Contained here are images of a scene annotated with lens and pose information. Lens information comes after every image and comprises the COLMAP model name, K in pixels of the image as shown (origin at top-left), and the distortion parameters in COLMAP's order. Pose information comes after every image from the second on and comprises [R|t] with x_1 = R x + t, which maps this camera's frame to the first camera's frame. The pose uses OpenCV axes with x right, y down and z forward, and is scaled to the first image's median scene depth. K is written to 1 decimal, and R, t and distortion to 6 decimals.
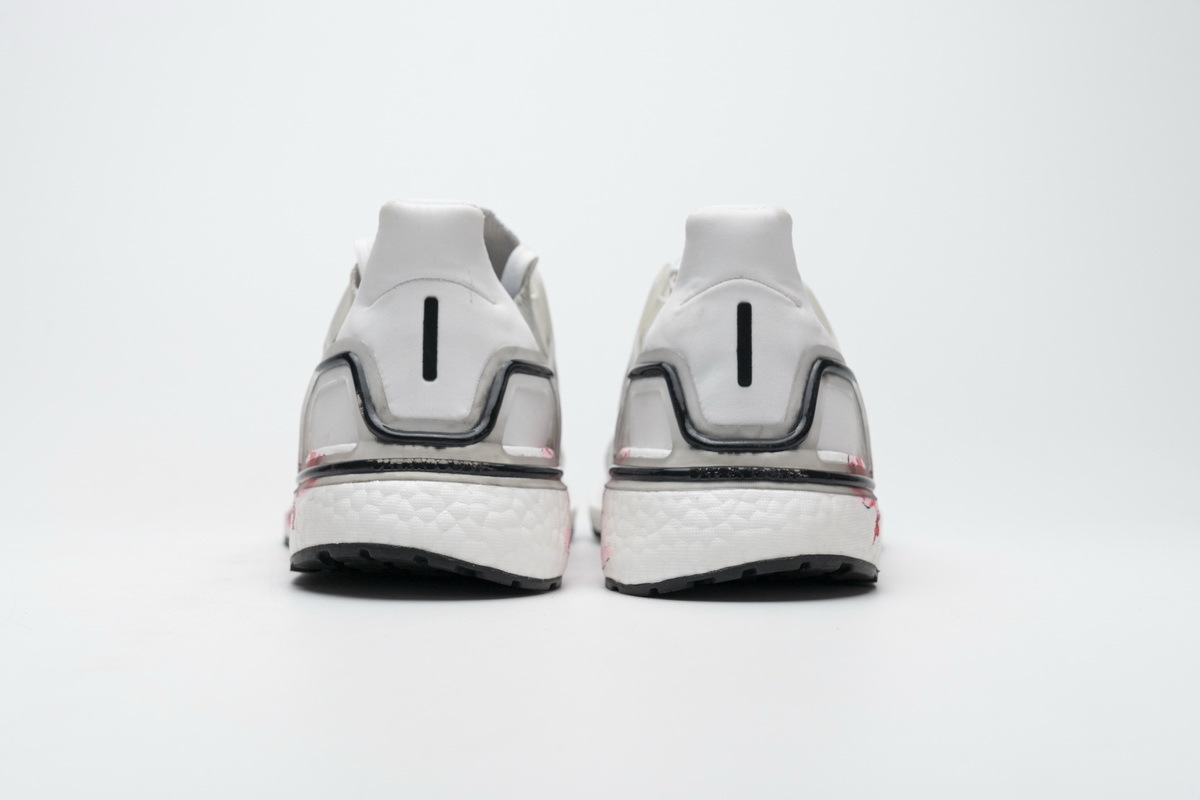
lens RADIAL K [[2344.9, 0, 603.0], [0, 2344.9, 396.6], [0, 0, 1]] dist [0.017935, 0.000000]
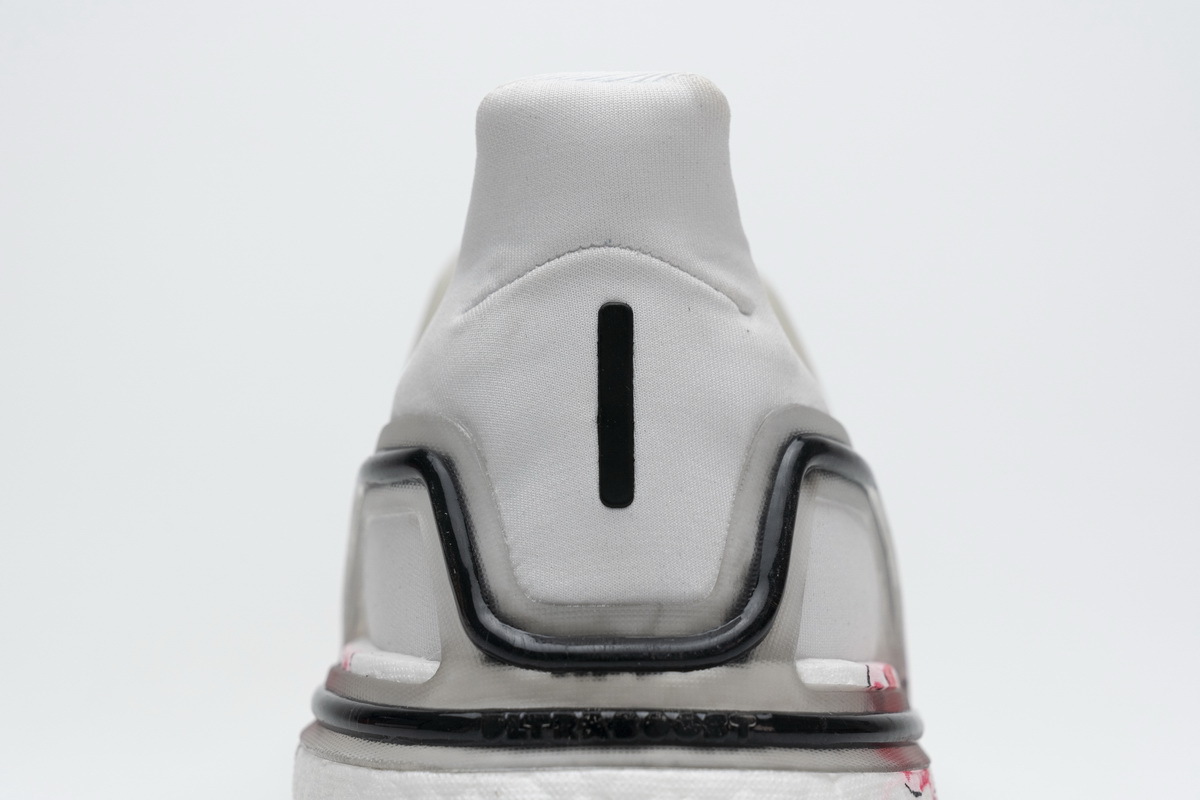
lens RADIAL K [[2344.9, 0, 599.0], [0, 2344.9, 402.1], [0, 0, 1]] dist [0.017935, 0.000000]
pose [[0.999522, -0.007254, 0.030067, 0.044816], [0.007986, 0.999674, -0.024267, -0.012665], [-0.029882, 0.024495, 0.999253, 0.586739]]
